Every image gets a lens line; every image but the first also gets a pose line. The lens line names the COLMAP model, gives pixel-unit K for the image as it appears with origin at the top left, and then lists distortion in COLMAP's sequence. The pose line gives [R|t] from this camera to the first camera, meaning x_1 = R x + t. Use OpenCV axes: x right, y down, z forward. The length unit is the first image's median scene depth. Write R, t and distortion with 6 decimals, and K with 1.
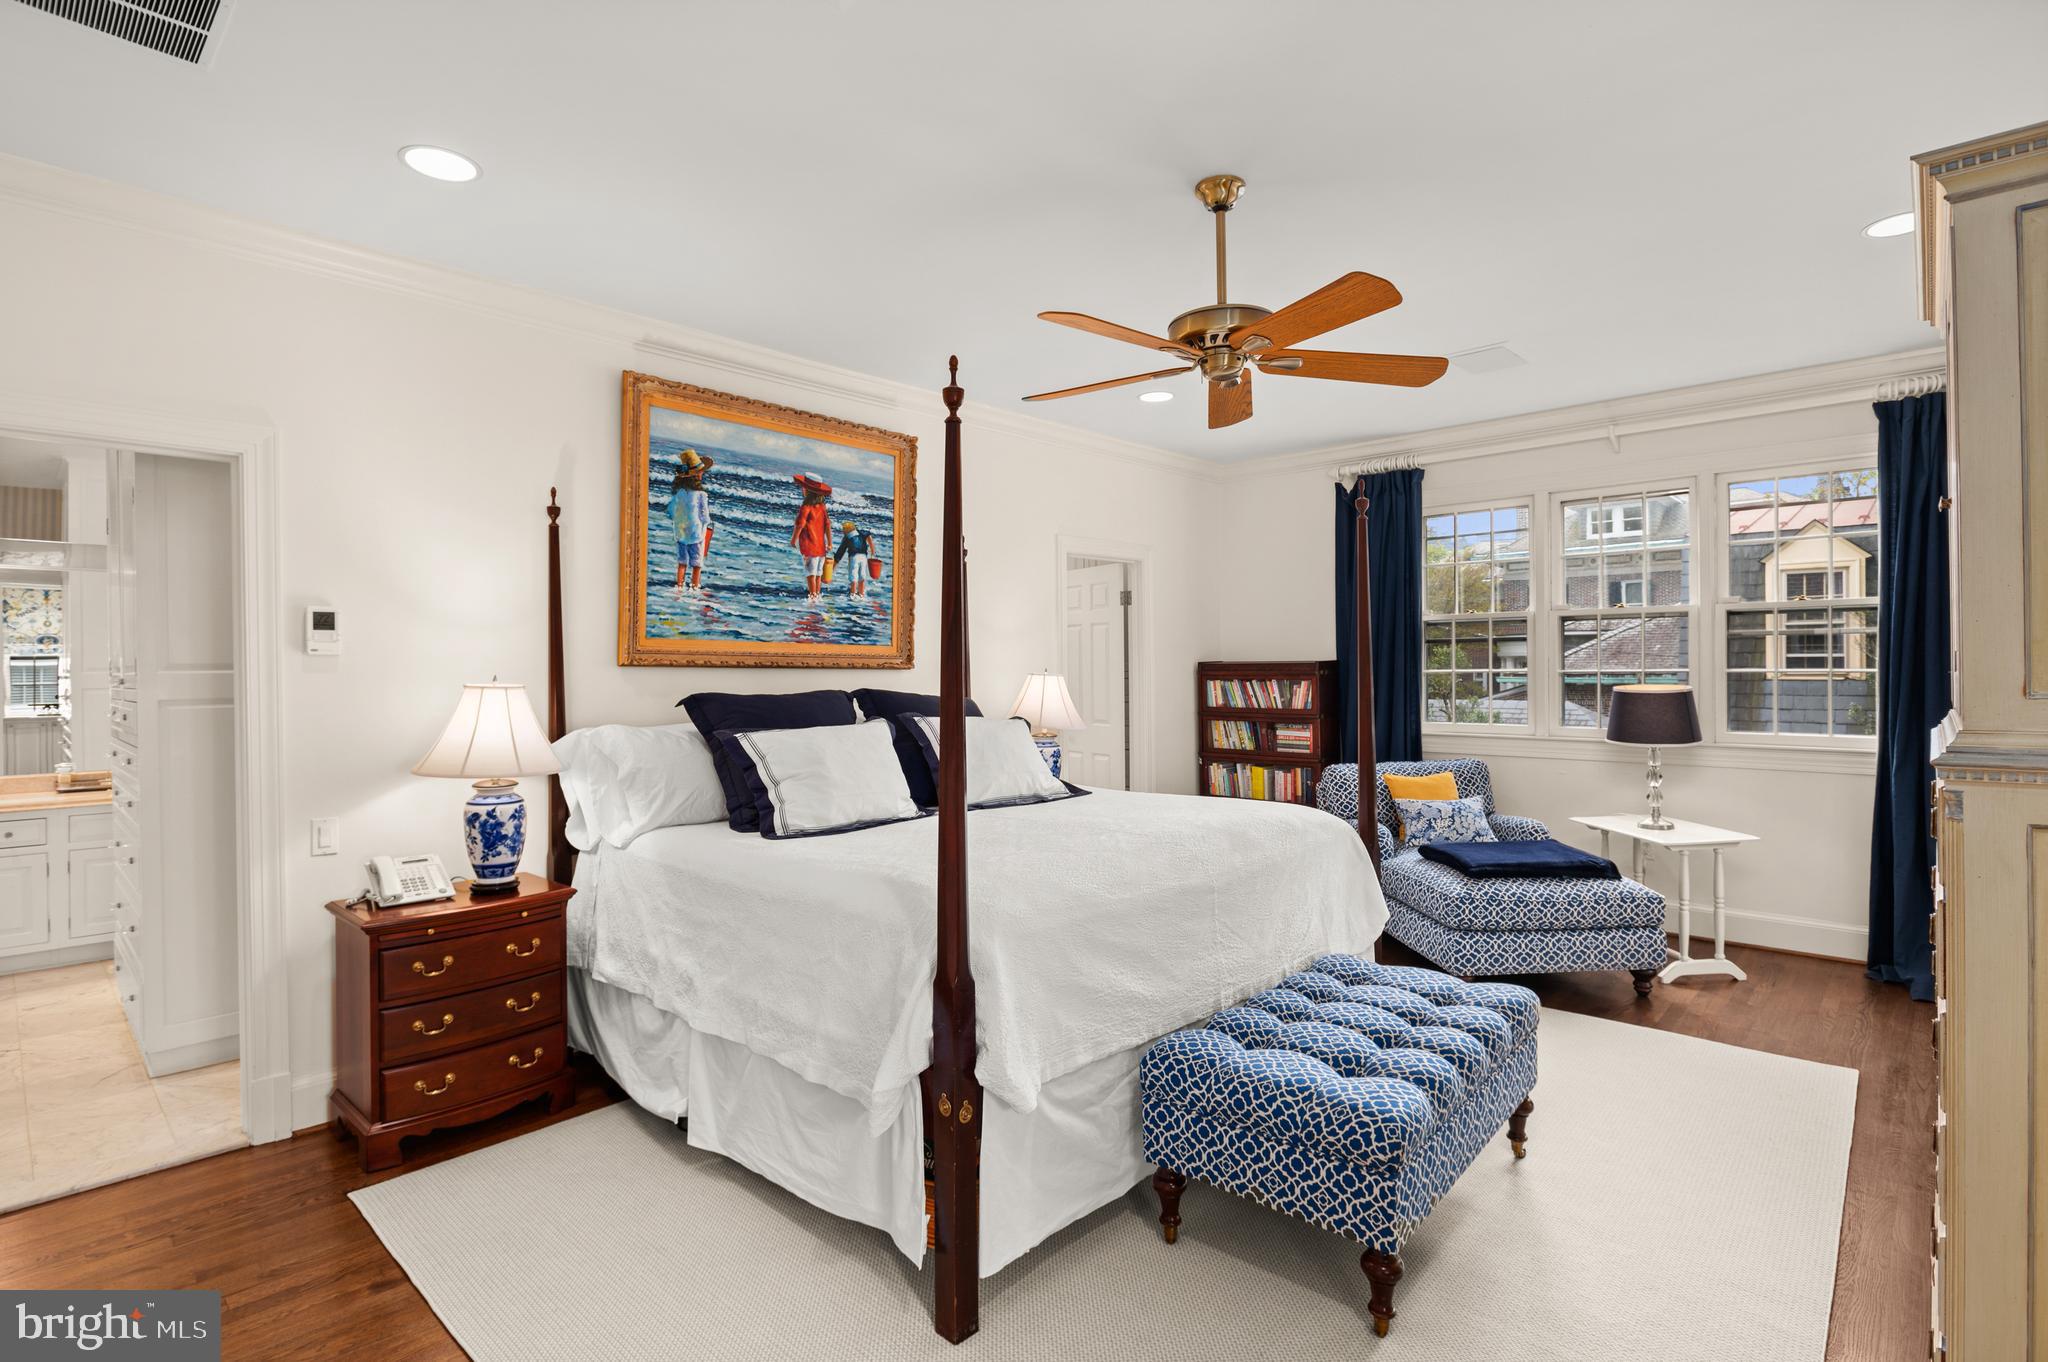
lens RADIAL K [[997.8, 0, 1022.1], [0, 997.8, 672.6], [0, 0, 1]] dist [-0.006646, -0.001149]
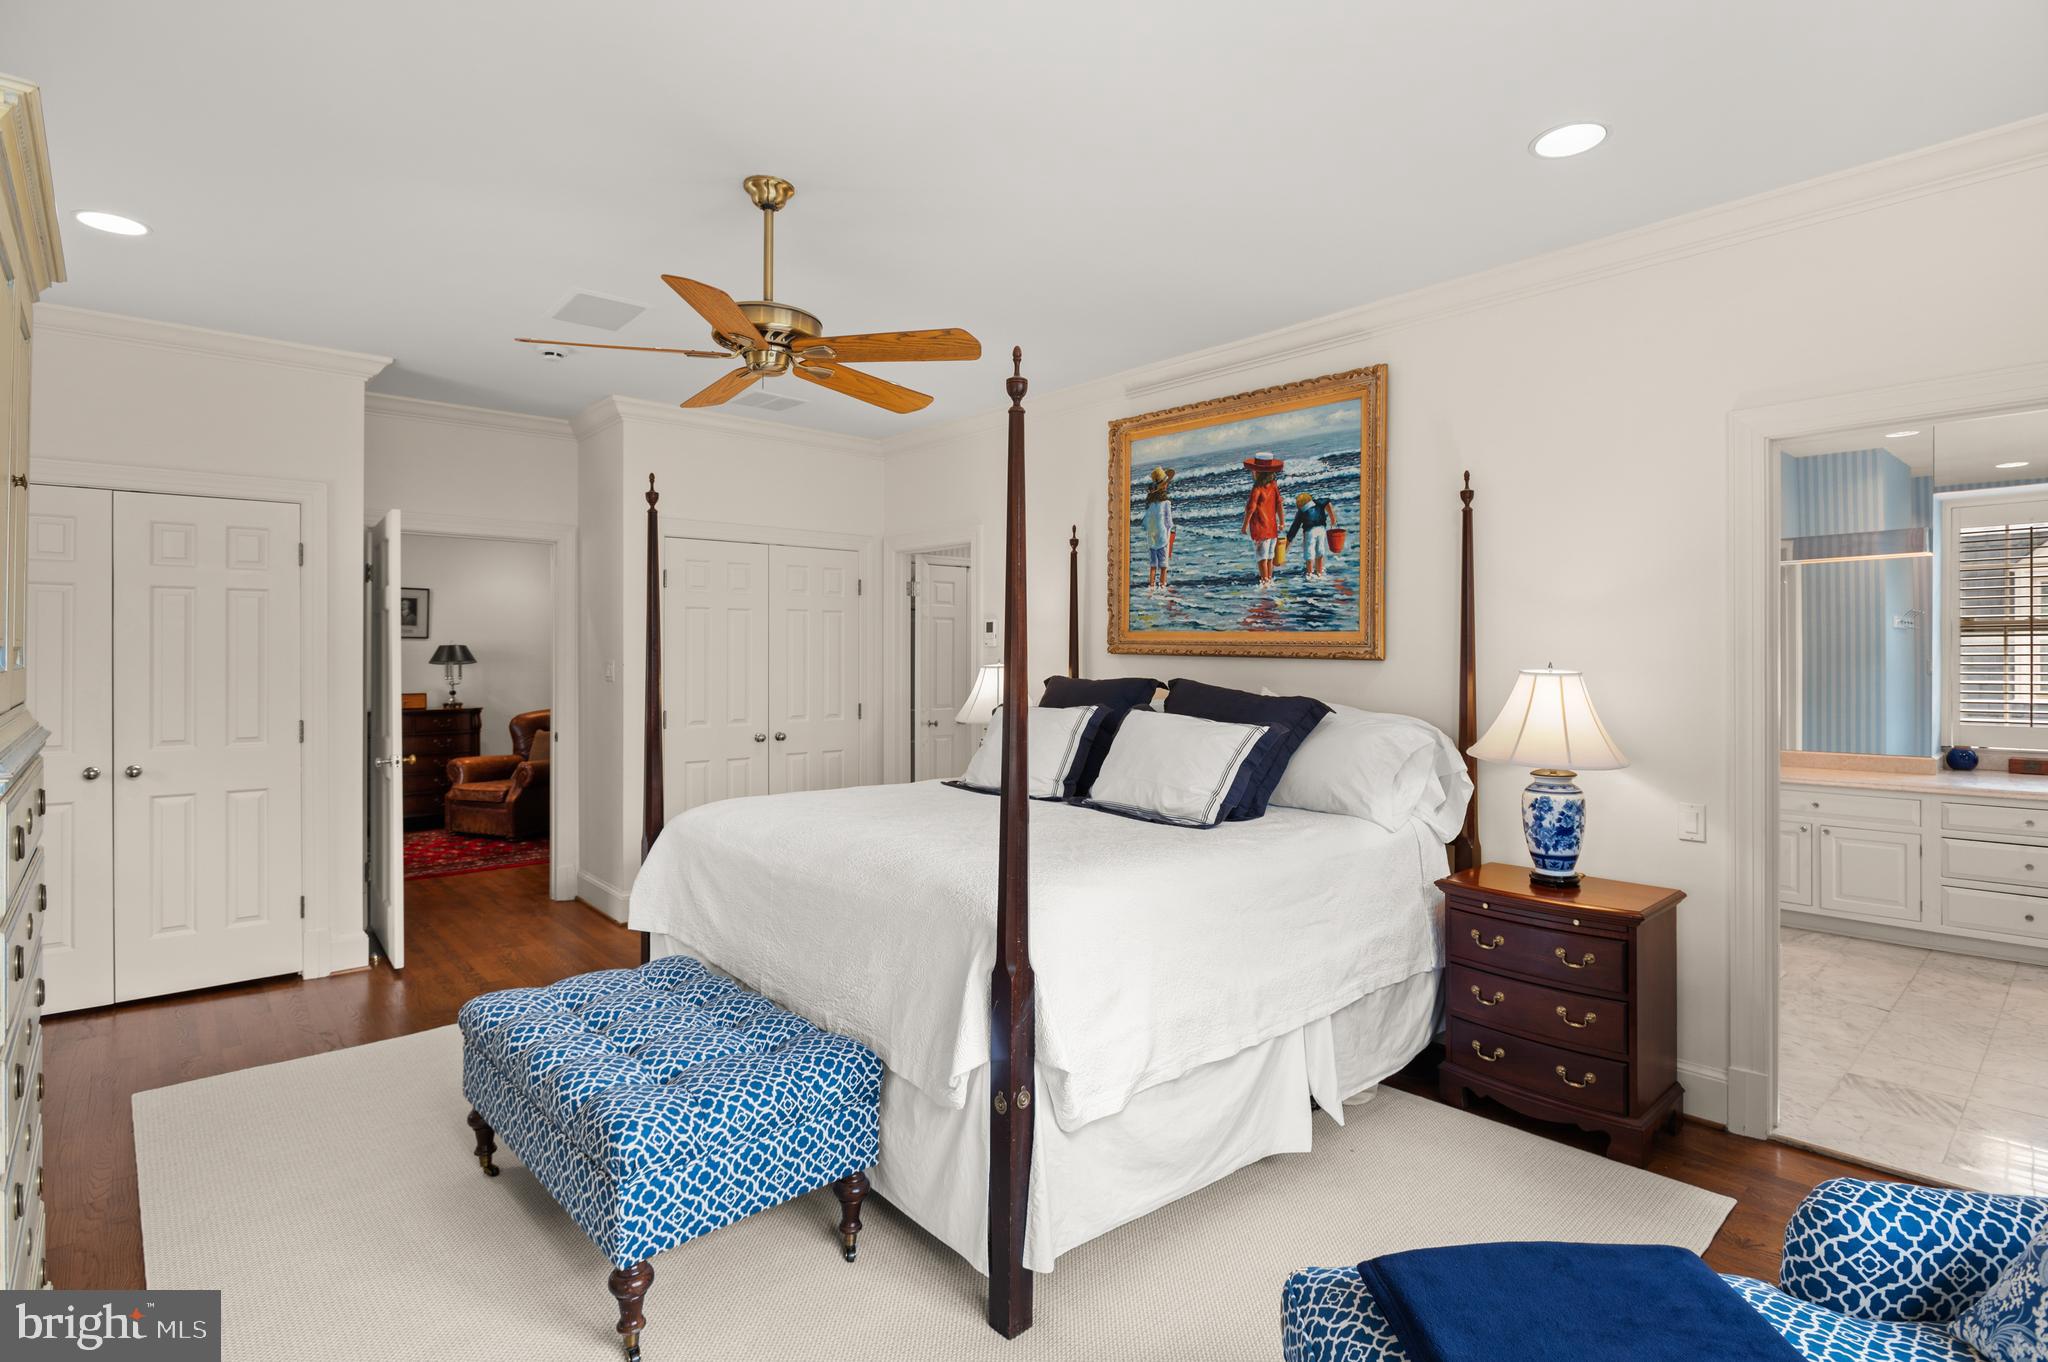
lens RADIAL K [[1041.9, 0, 1014.4], [0, 1041.9, 645.5], [0, 0, 1]] dist [0.004153, 0.000860]
pose [[-0.102200, -0.001060, -0.994763, 0.806216], [-0.008250, 0.999966, -0.000218, -0.013674], [0.994730, 0.008184, -0.102205, 0.871499]]
